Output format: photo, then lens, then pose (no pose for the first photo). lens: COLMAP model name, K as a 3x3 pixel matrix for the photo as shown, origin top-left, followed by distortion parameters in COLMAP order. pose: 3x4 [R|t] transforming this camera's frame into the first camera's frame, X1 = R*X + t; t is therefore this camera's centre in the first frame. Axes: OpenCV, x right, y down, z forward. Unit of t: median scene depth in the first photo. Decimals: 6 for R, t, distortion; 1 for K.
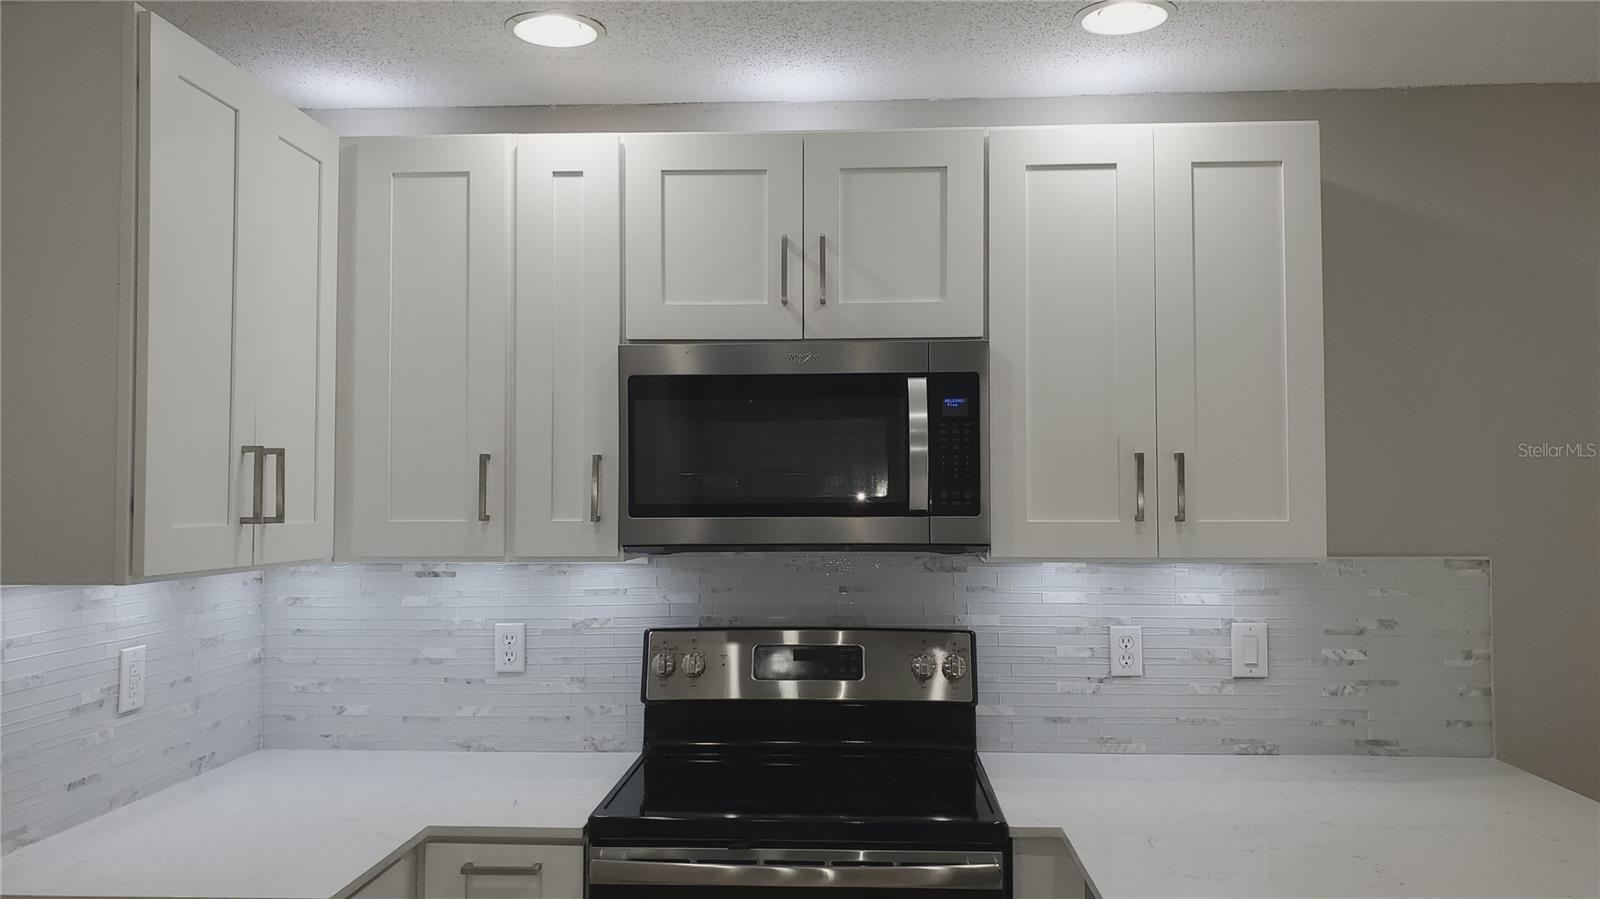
lens RADIAL K [[1200.8, 0, 800.0], [0, 1200.8, 449.5], [0, 0, 1]] dist [0.111070, -0.072079]
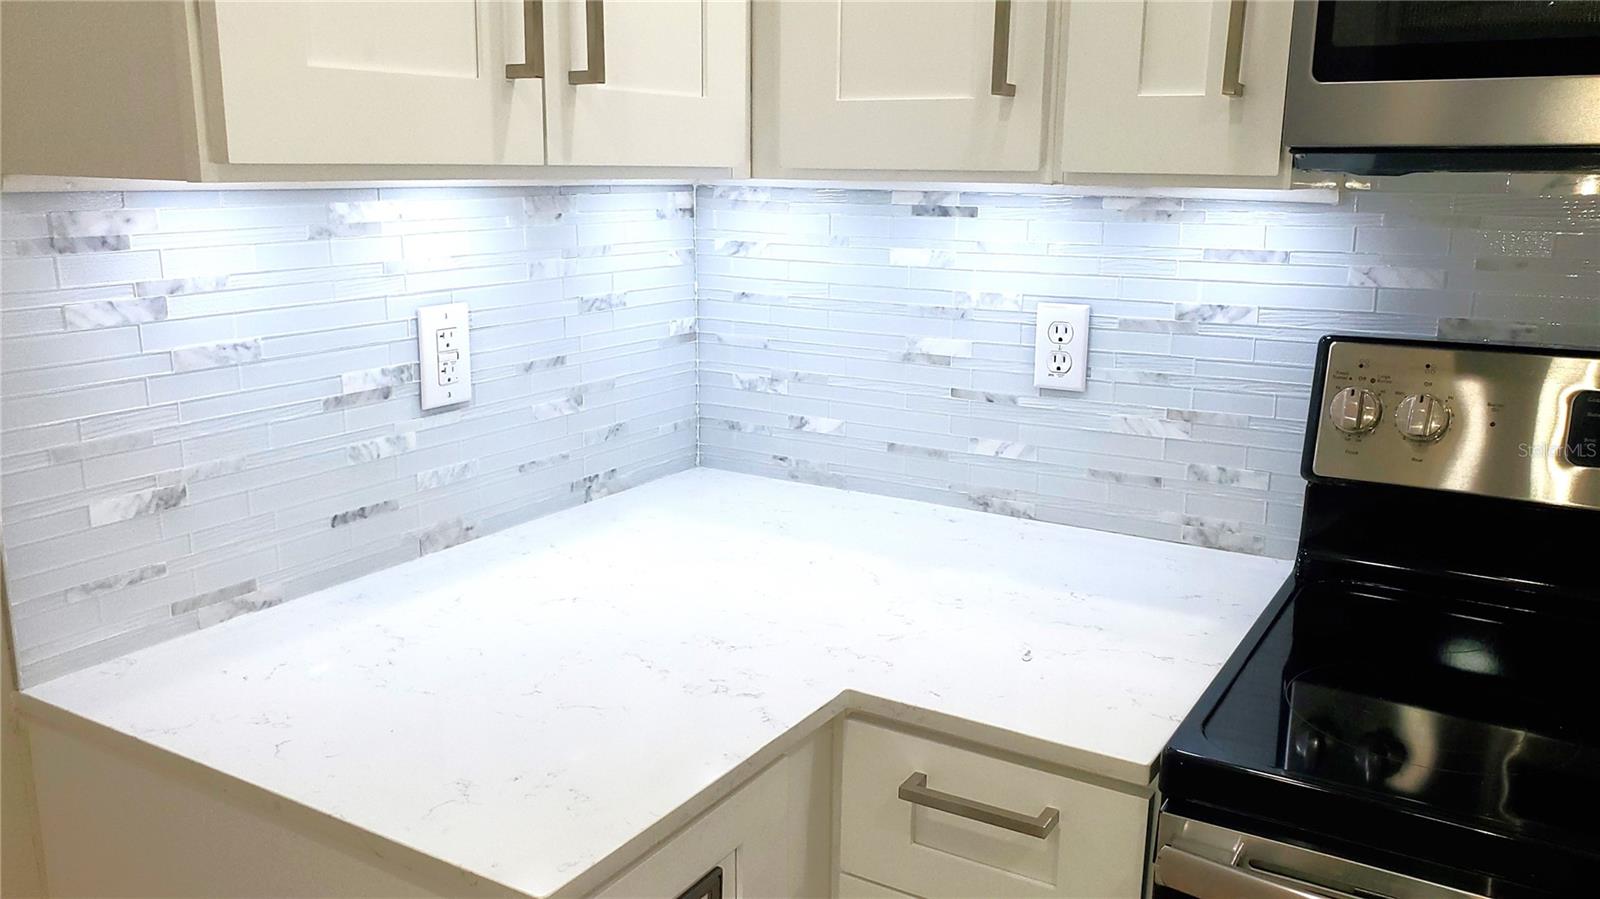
lens RADIAL K [[1300.5, 0, 758.4], [0, 1300.5, 494.4], [0, 0, 1]] dist [0.164072, -0.653461]
pose [[0.870169, 0.126819, -0.476153, -0.069015], [0.016268, 0.958393, 0.284989, 0.058026], [0.492484, -0.255735, 0.831901, 0.443925]]
